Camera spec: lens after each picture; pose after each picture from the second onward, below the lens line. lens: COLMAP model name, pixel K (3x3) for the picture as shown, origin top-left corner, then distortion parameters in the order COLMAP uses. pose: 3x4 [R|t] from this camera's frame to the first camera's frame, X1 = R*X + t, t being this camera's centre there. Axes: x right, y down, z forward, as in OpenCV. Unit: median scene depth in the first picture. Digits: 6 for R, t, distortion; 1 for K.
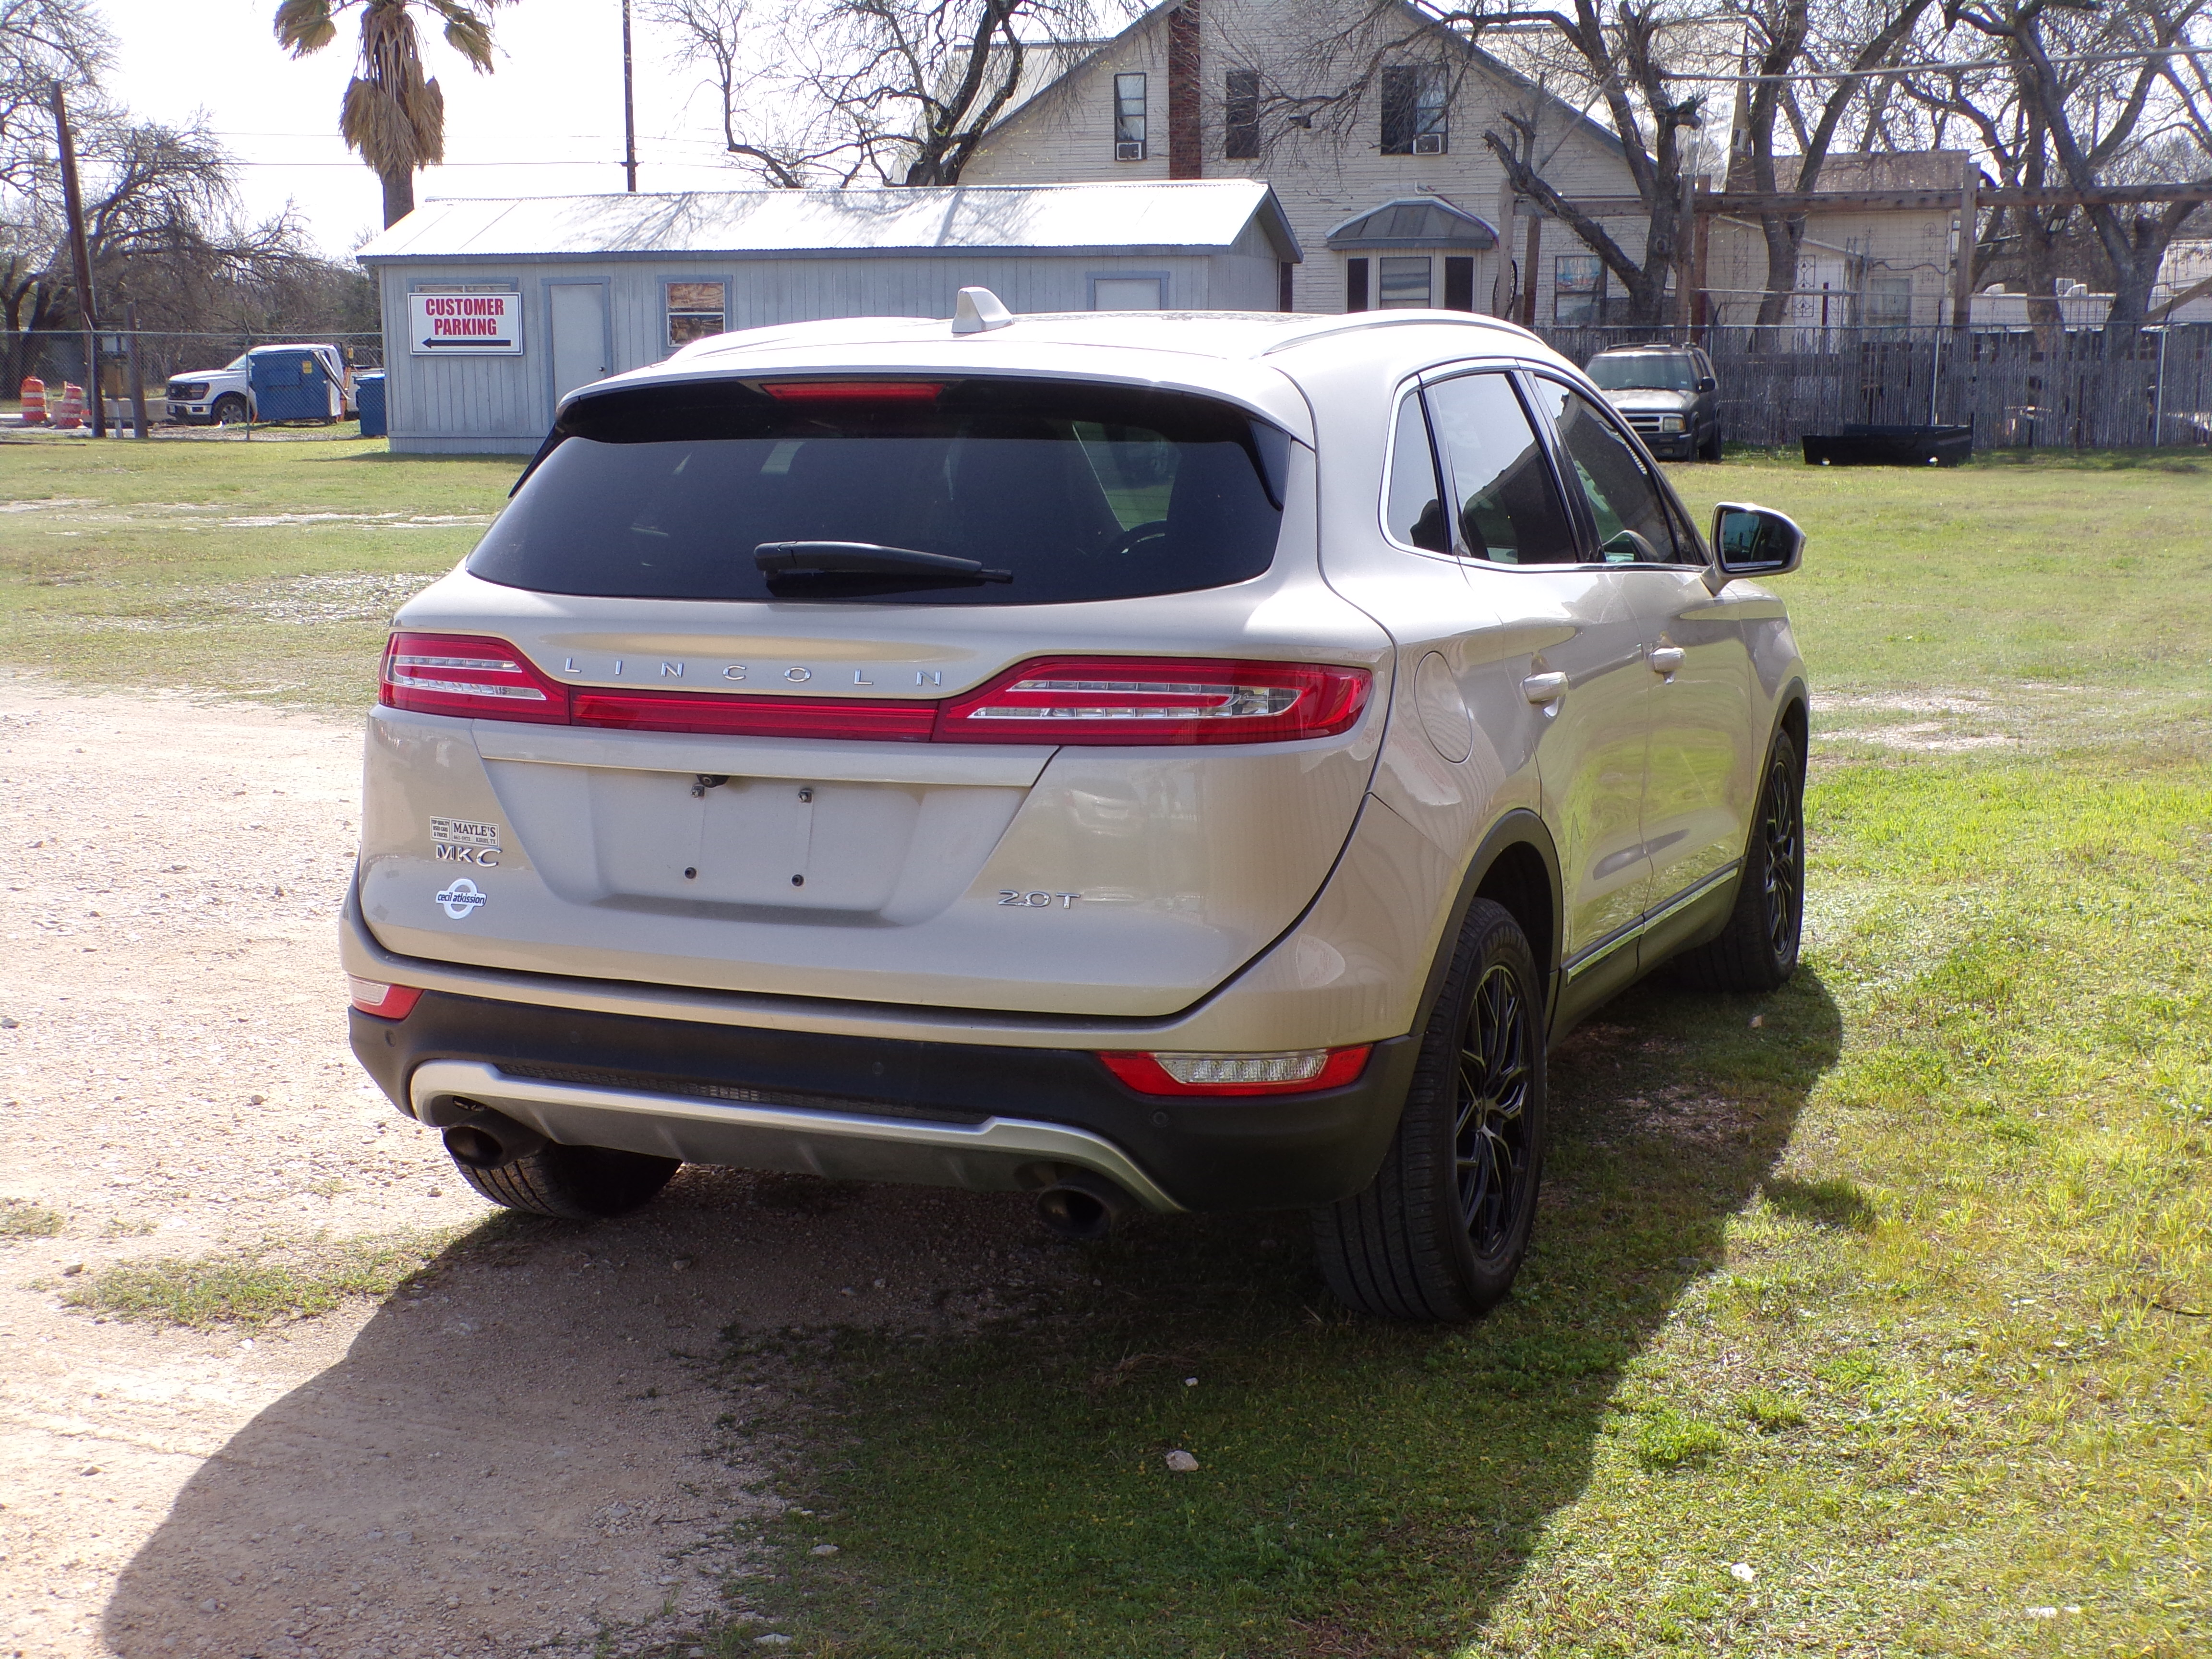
lens RADIAL K [[2902.6, 0, 1104.5], [0, 2902.6, 821.3], [0, 0, 1]] dist [0.057142, 0.000000]
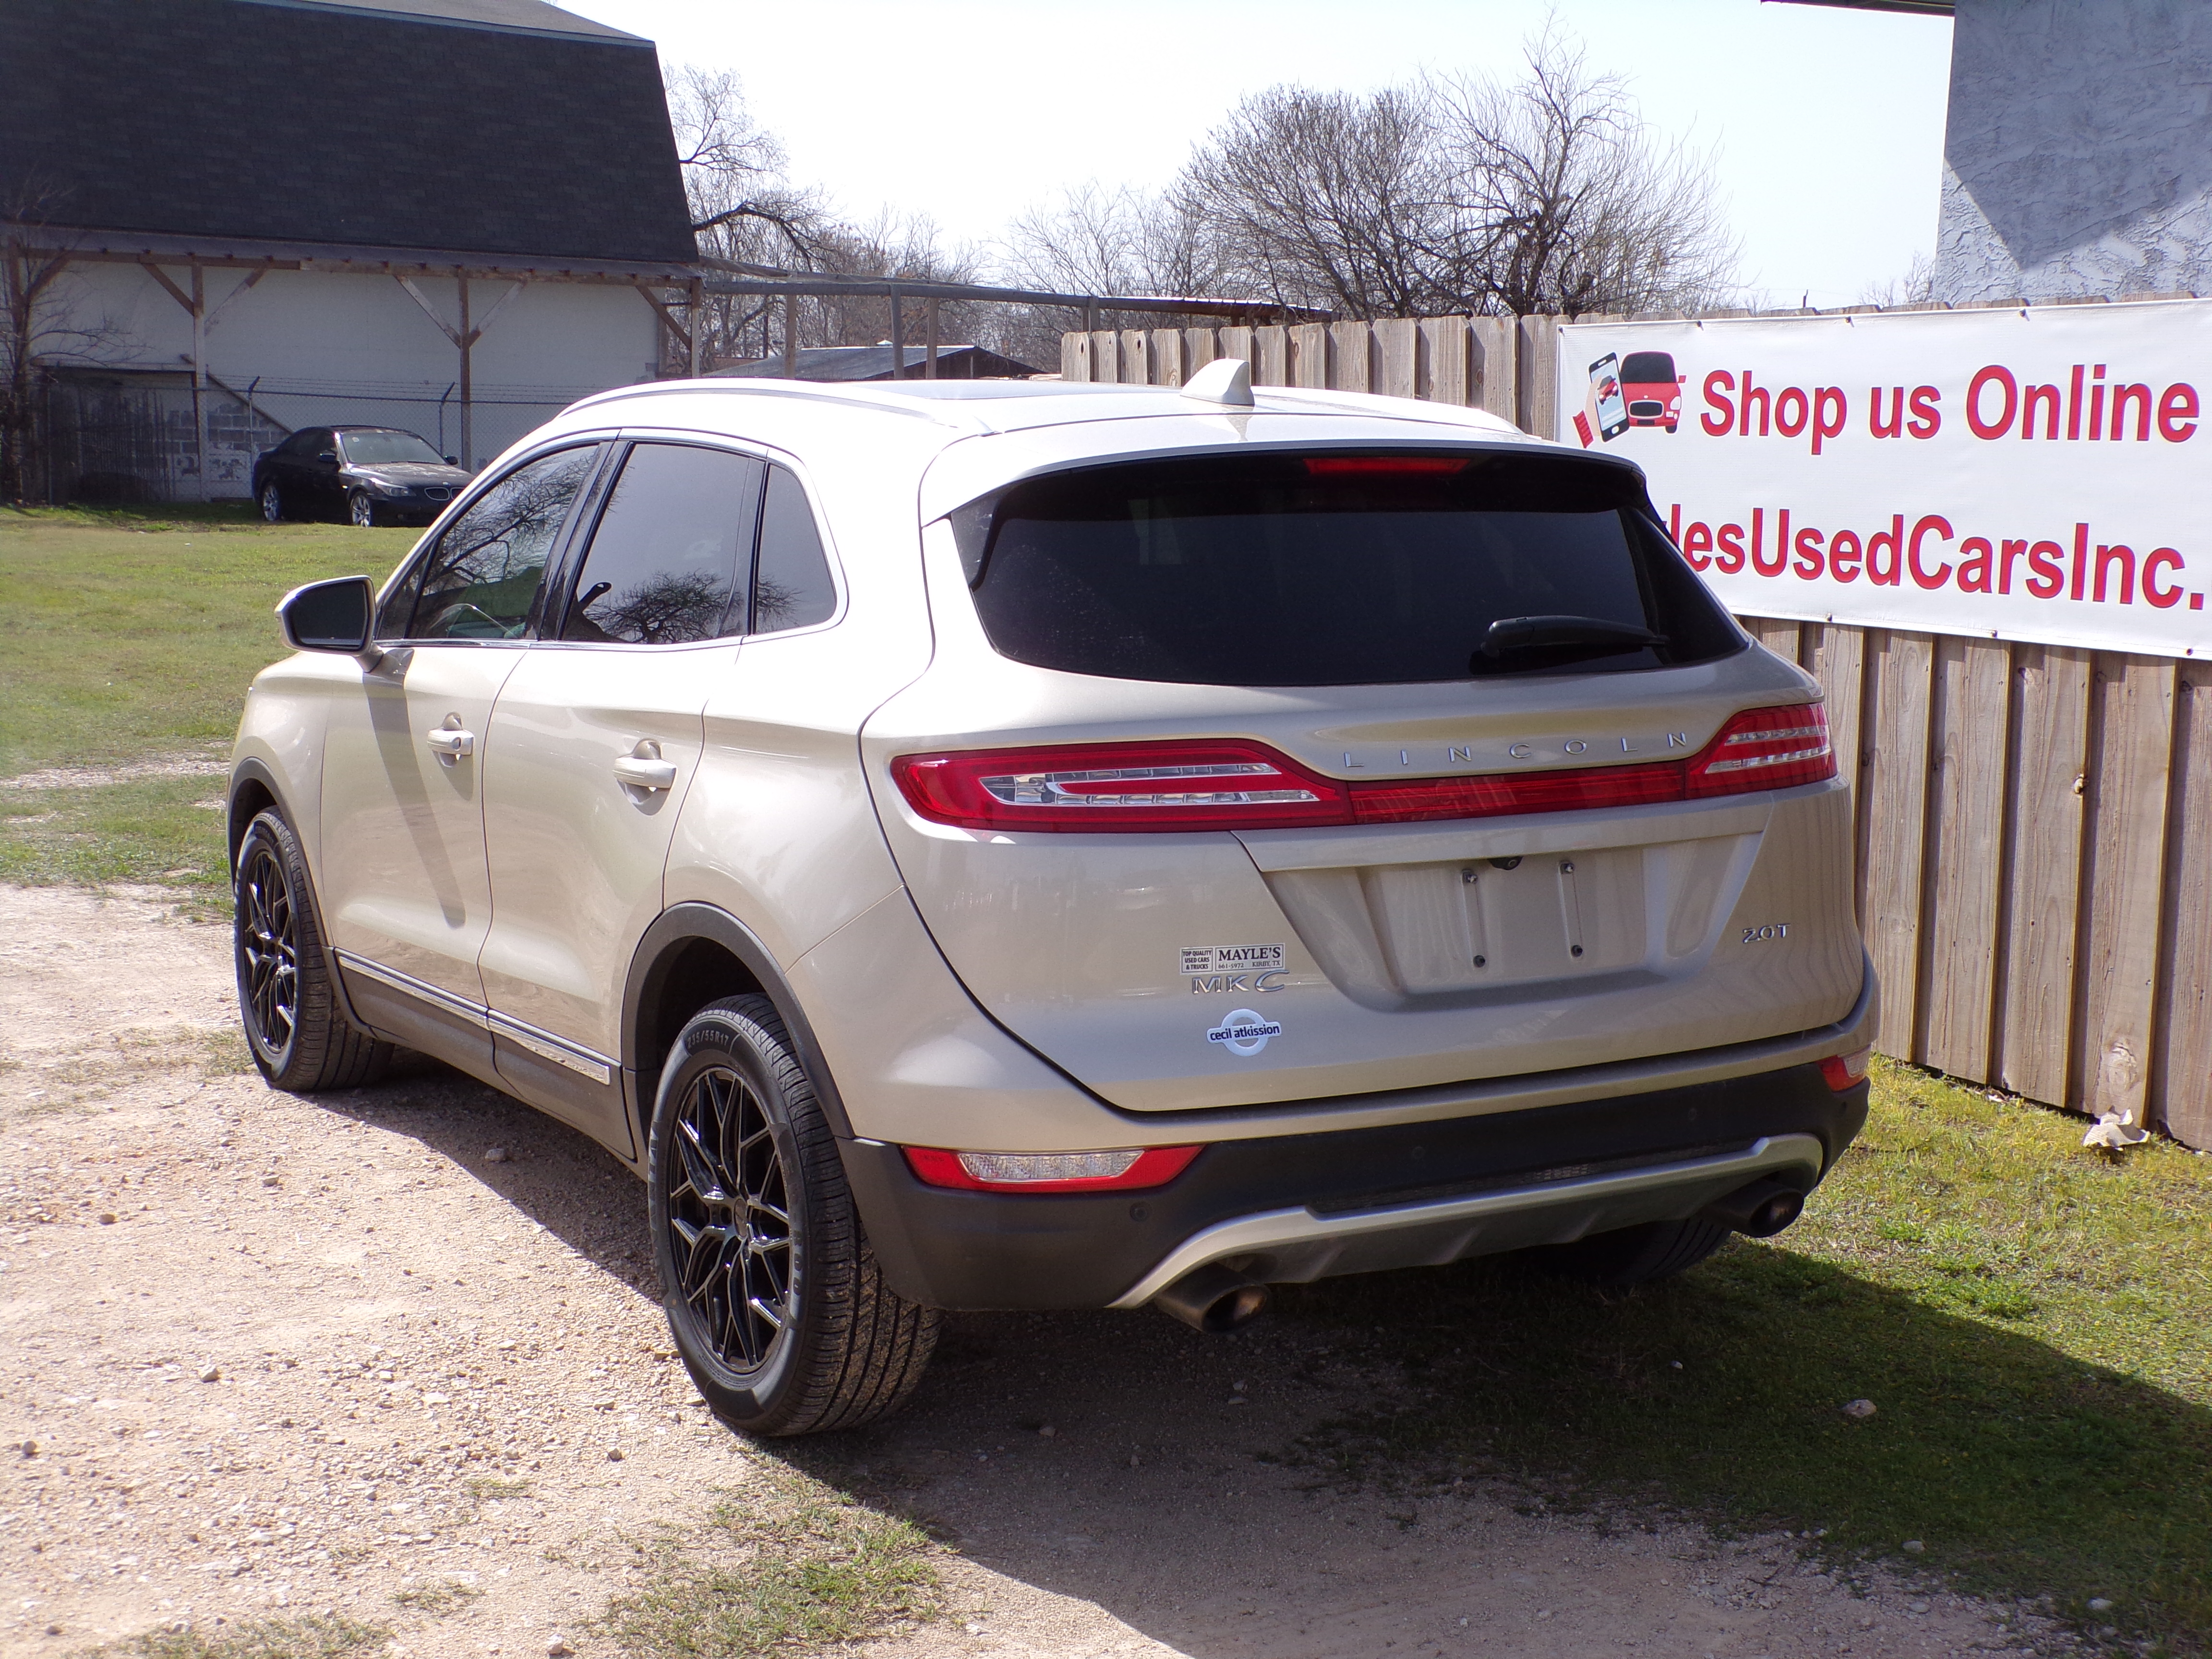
lens RADIAL K [[2902.6, 0, 1106.6], [0, 2902.6, 853.0], [0, 0, 1]] dist [0.057142, 0.000000]
pose [[0.594976, -0.103421, 0.797062, -0.960002], [0.108105, 0.992973, 0.048145, -0.076289], [-0.796440, 0.057521, 0.601976, 0.498094]]
